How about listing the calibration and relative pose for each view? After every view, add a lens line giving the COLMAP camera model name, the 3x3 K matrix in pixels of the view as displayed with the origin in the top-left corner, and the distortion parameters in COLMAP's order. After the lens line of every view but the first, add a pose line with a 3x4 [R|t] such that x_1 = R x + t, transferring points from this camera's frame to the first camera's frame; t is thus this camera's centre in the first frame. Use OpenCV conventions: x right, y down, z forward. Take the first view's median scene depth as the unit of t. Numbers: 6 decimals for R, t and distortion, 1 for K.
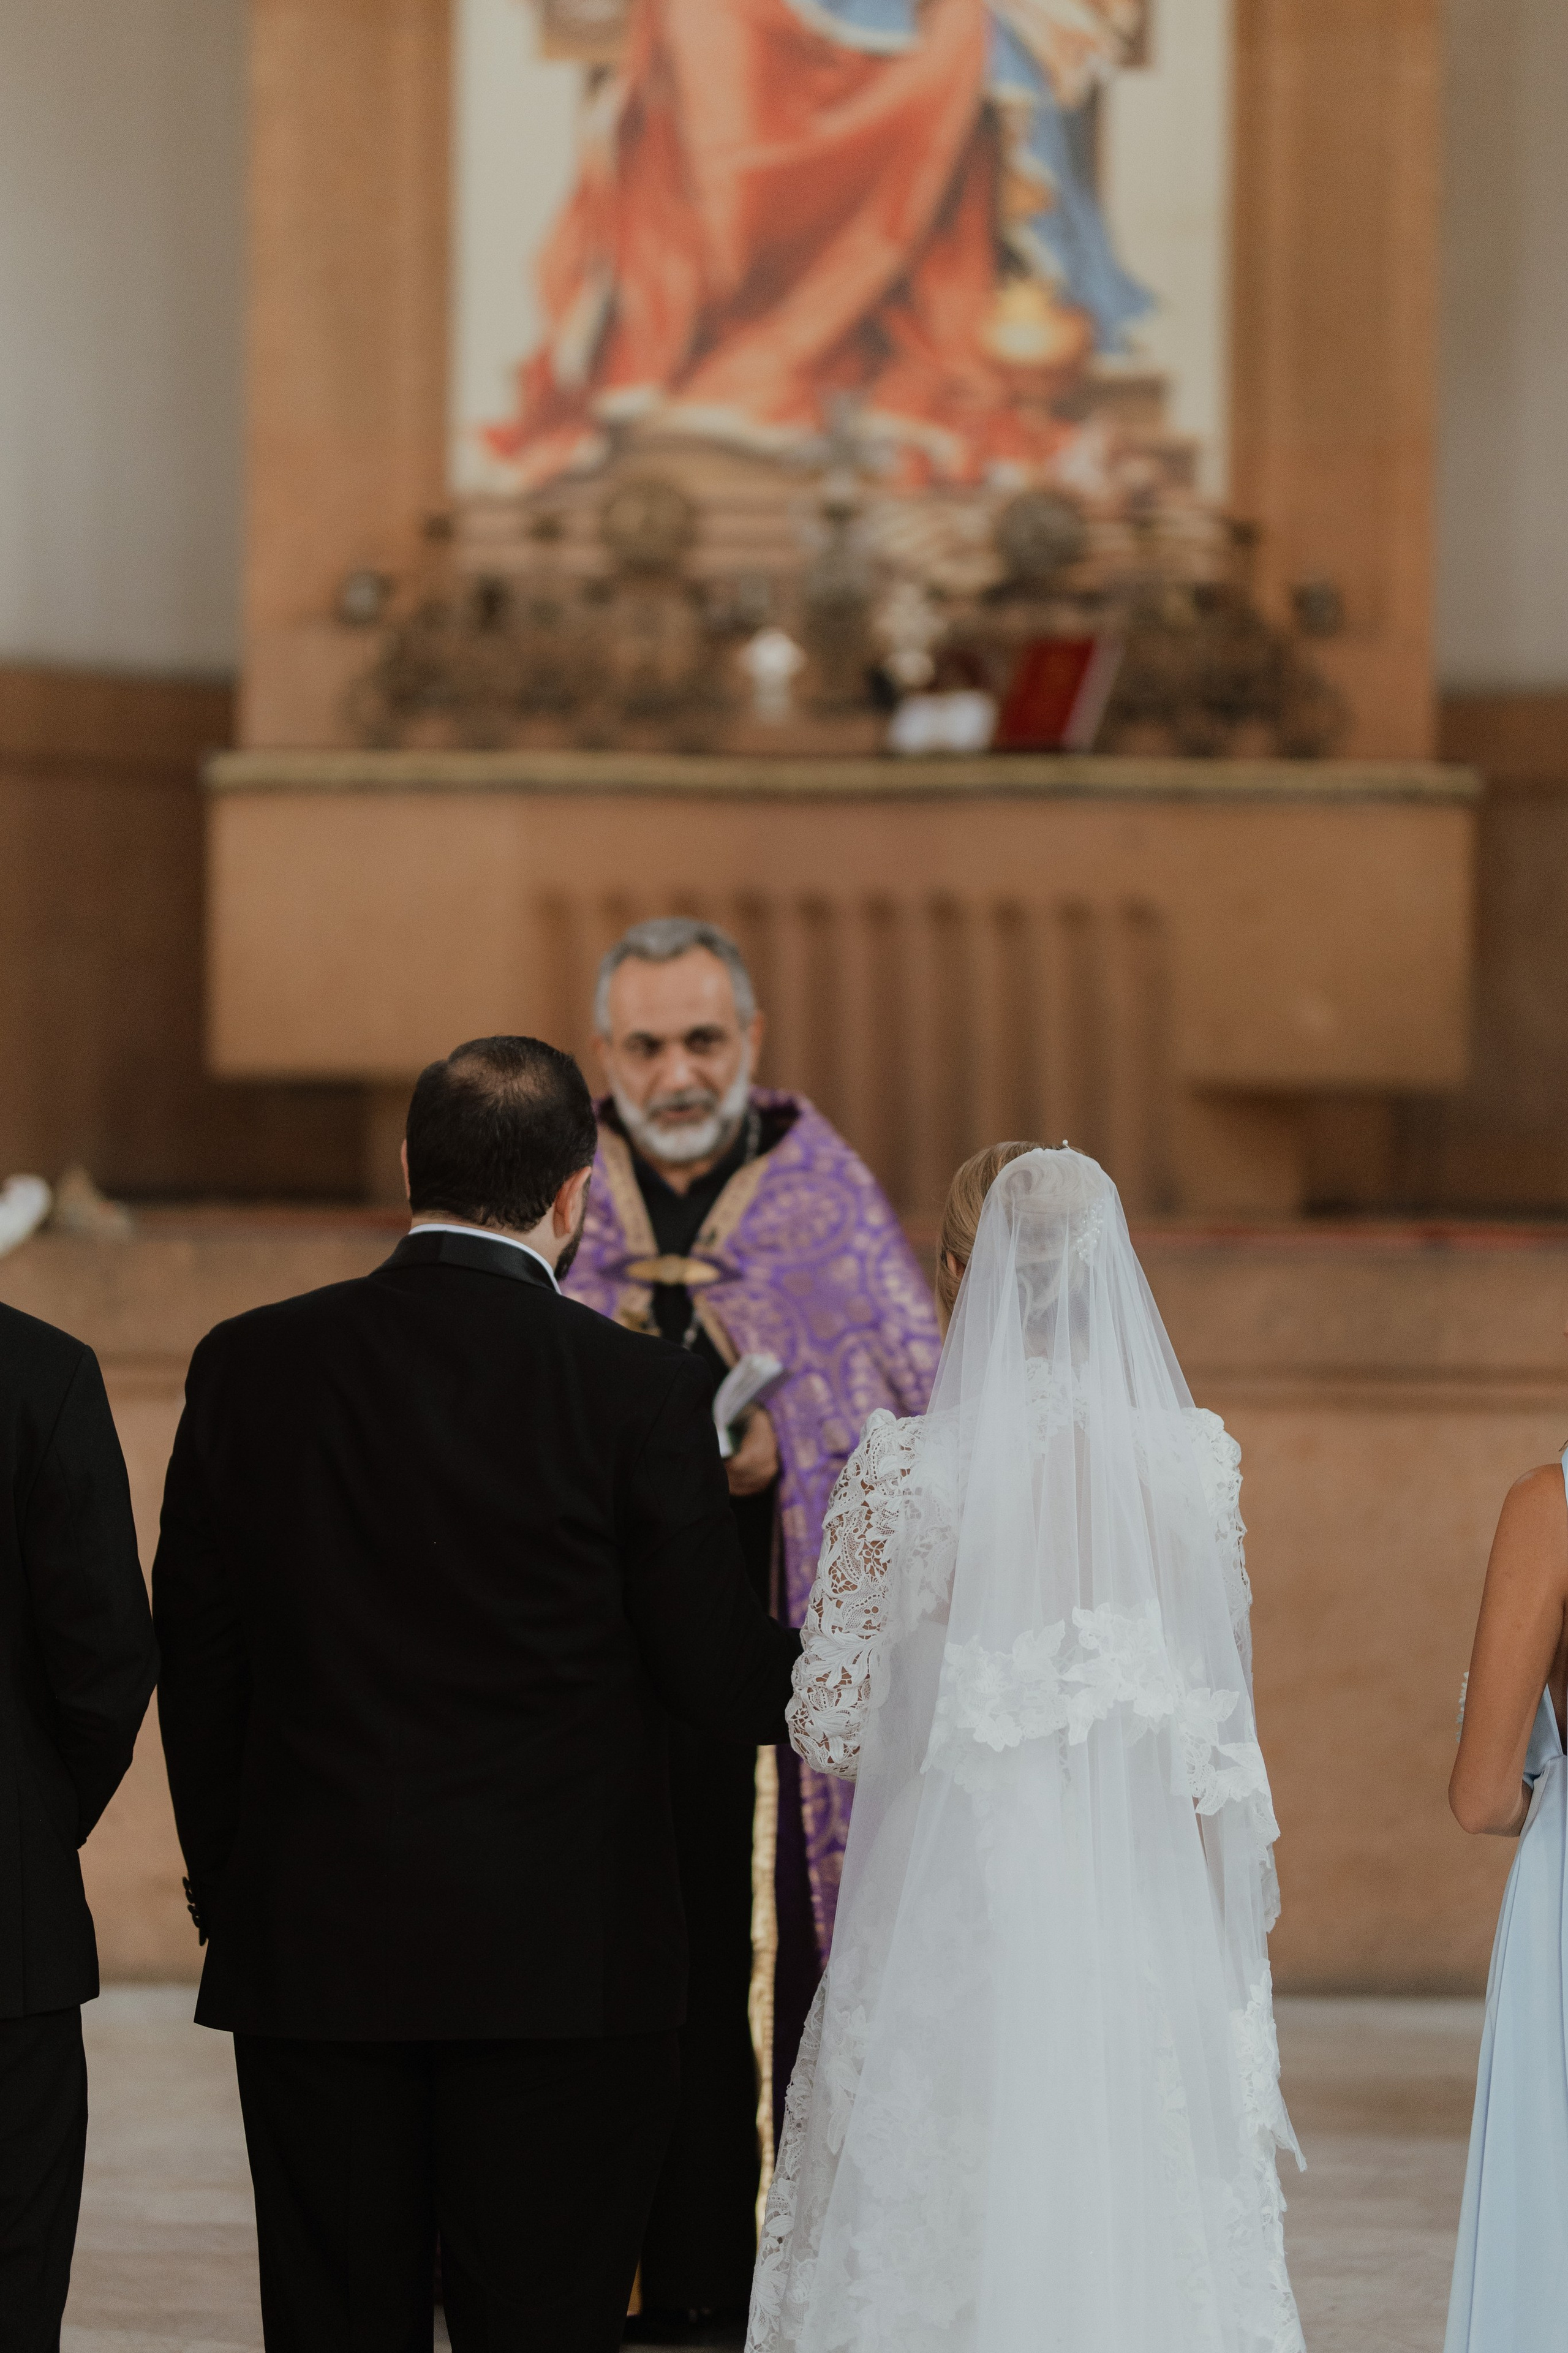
lens RADIAL K [[5698.5, 0, 784.0], [0, 5698.5, 1176.5], [0, 0, 1]] dist [0.018412, 0.021900]
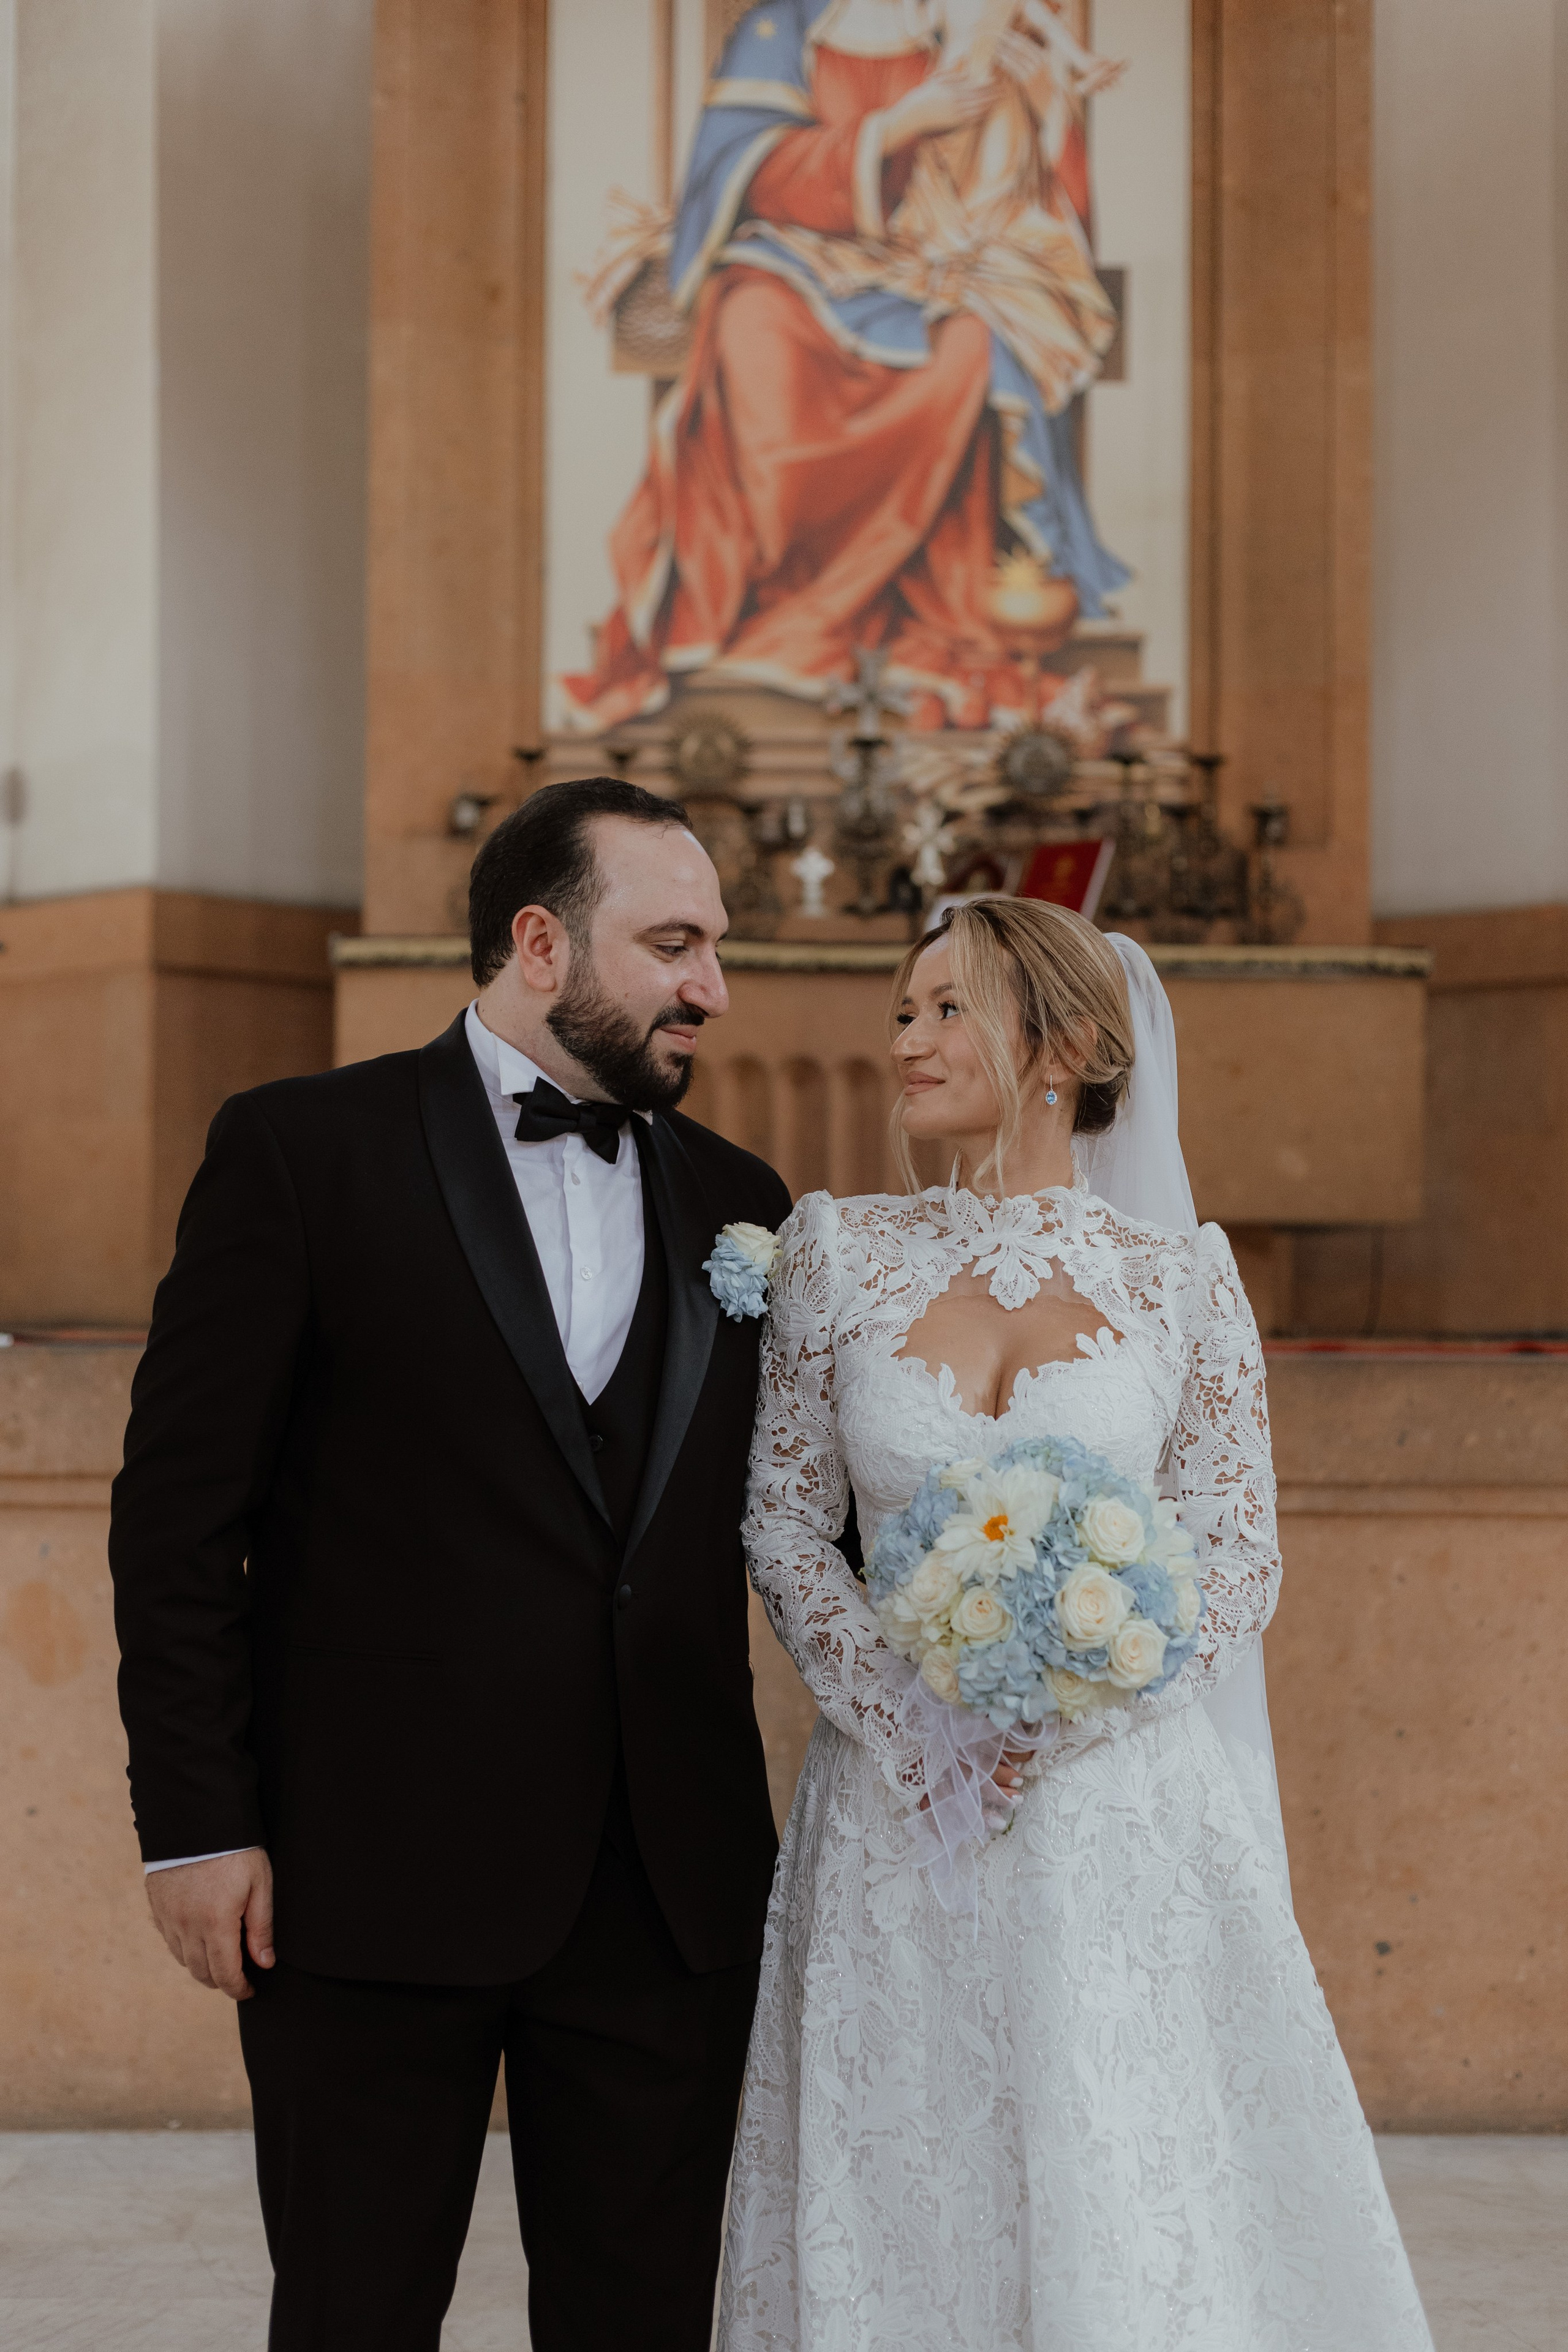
lens RADIAL K [[3474.6, 0, 784.0], [0, 3474.6, 1176.0], [0, 0, 1]] dist [0.024069, 0.051090]
pose [[0.999848, -0.001668, 0.017334, -0.020333], [0.002468, 0.998928, -0.046230, 0.006368], [-0.017238, 0.046266, 0.998780, 0.279455]]
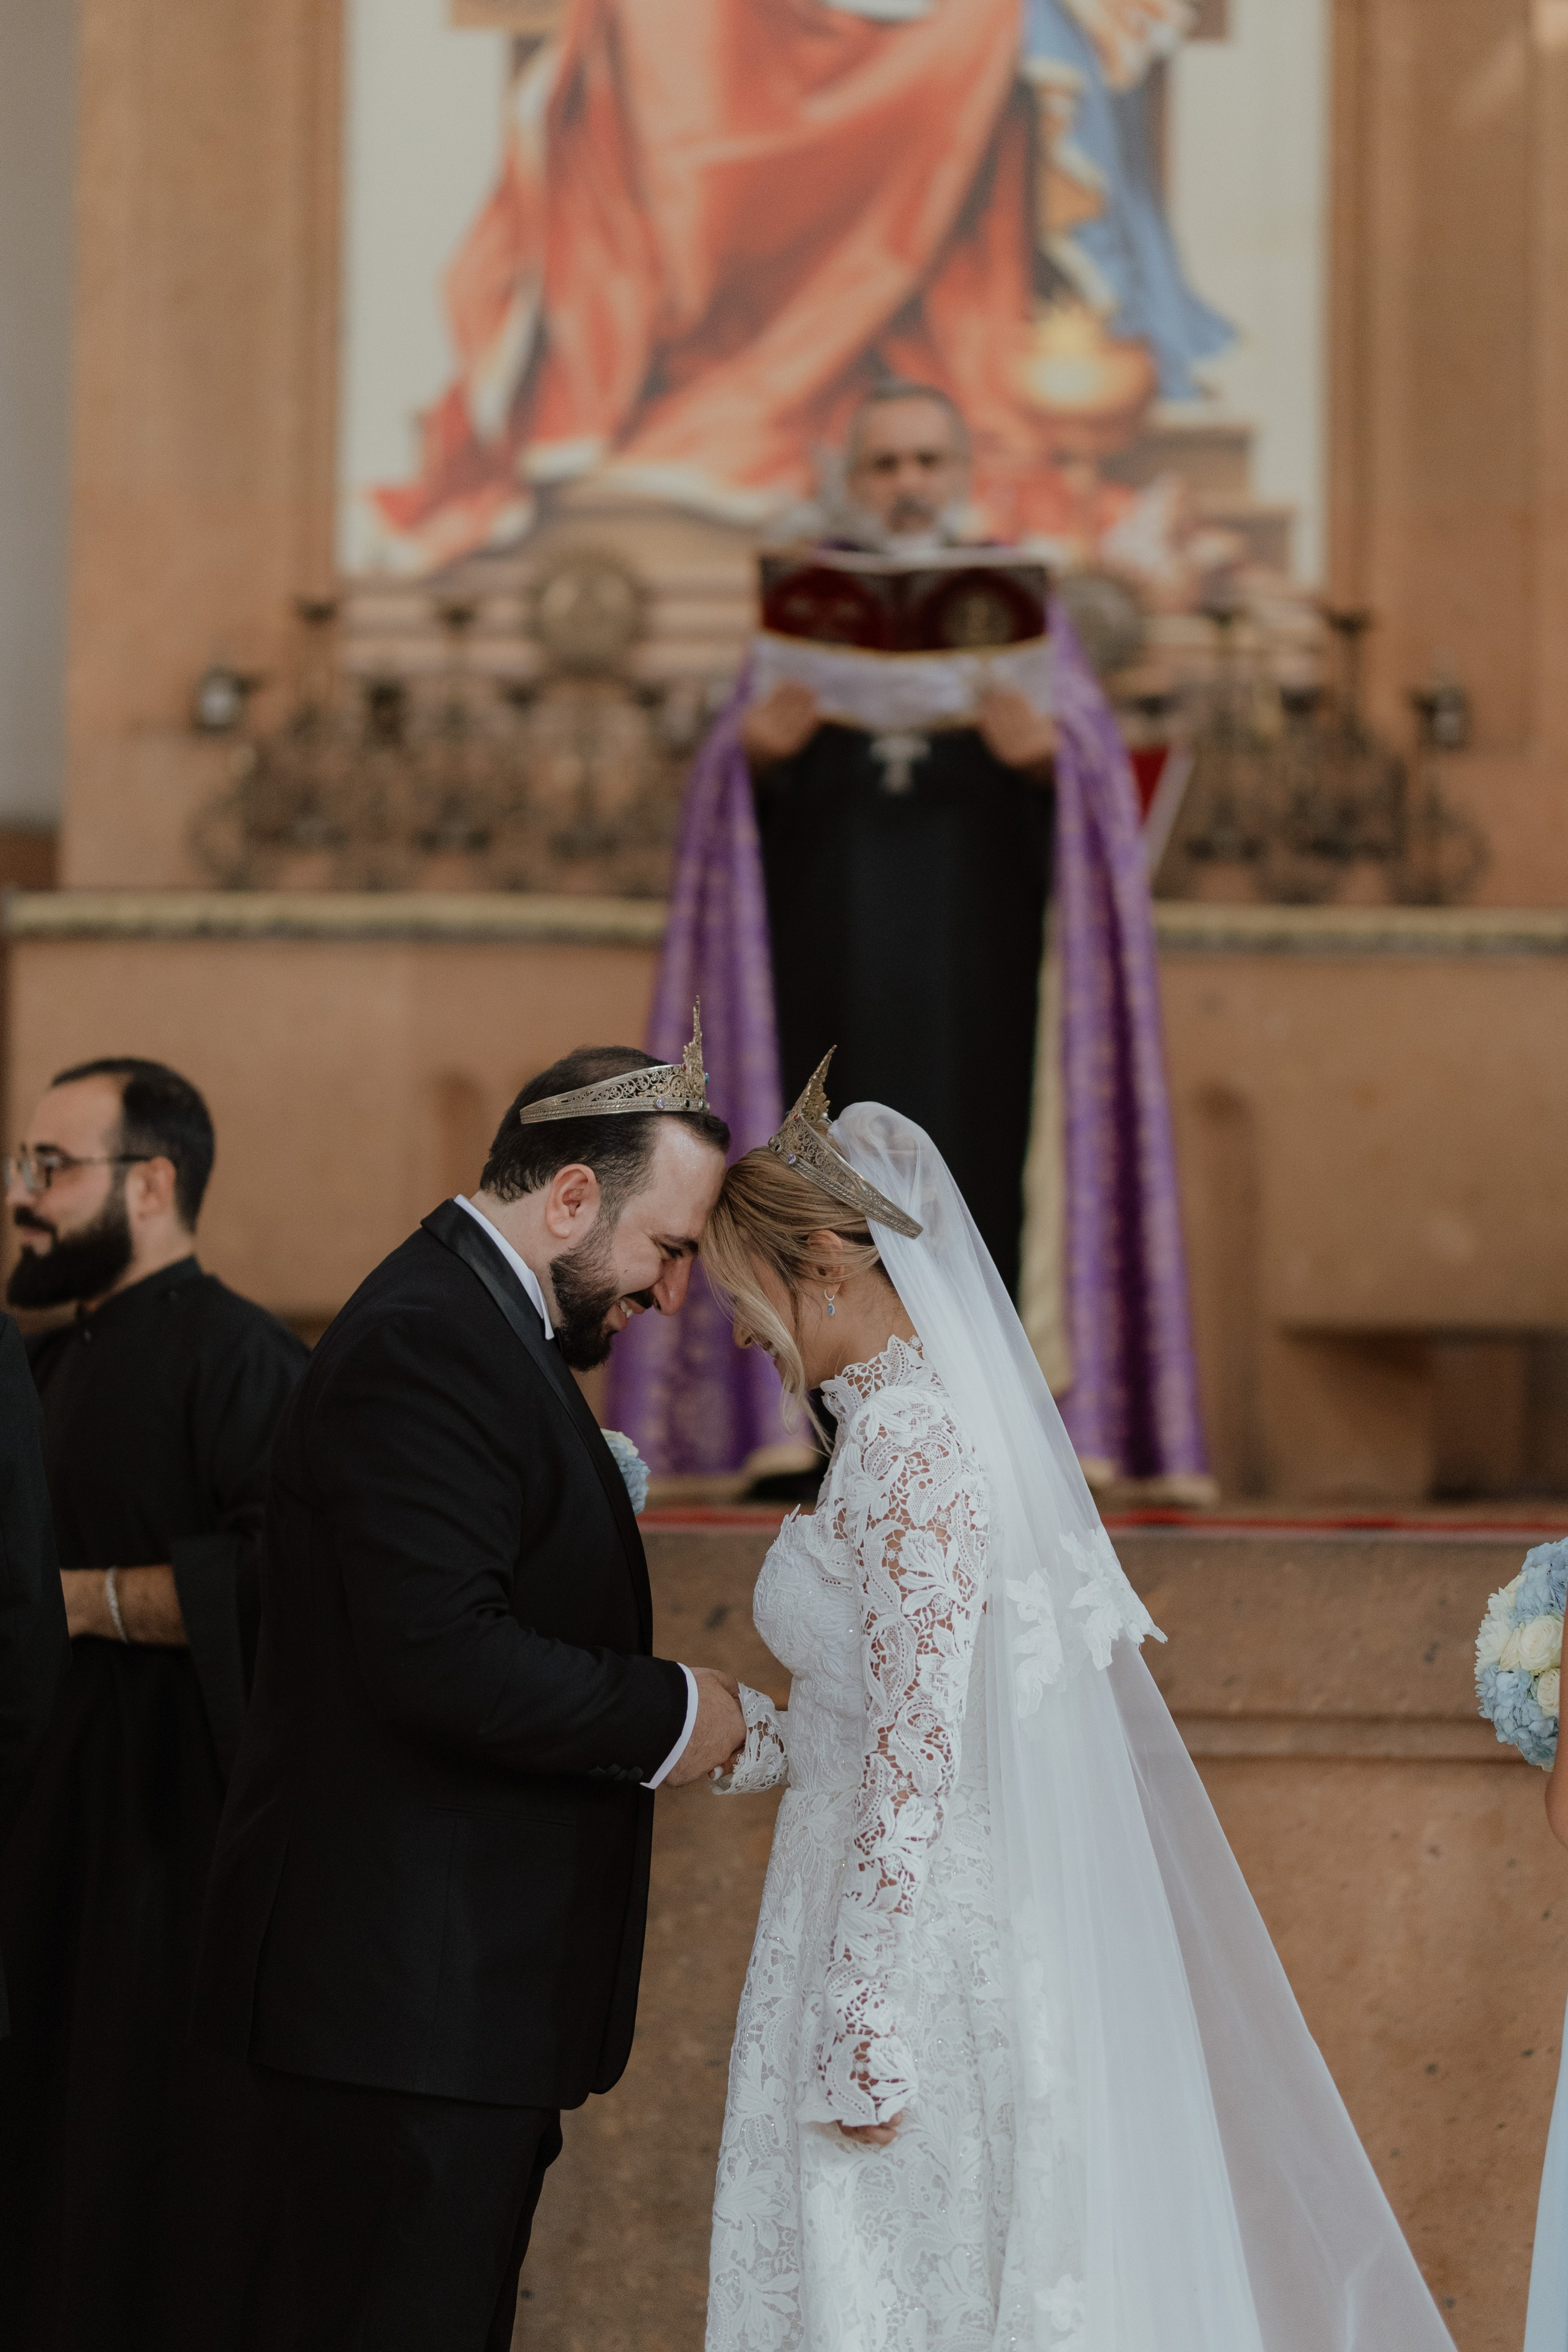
lens RADIAL K [[5891.5, 0, 784.0], [0, 5891.5, 1176.0], [0, 0, 1]] dist [0.001313, -0.334996]
pose [[0.999993, 0.002894, -0.002490, 0.005390], [-0.003017, 0.998689, -0.051104, 0.004024], [0.002339, 0.051112, 0.998690, 0.196955]]
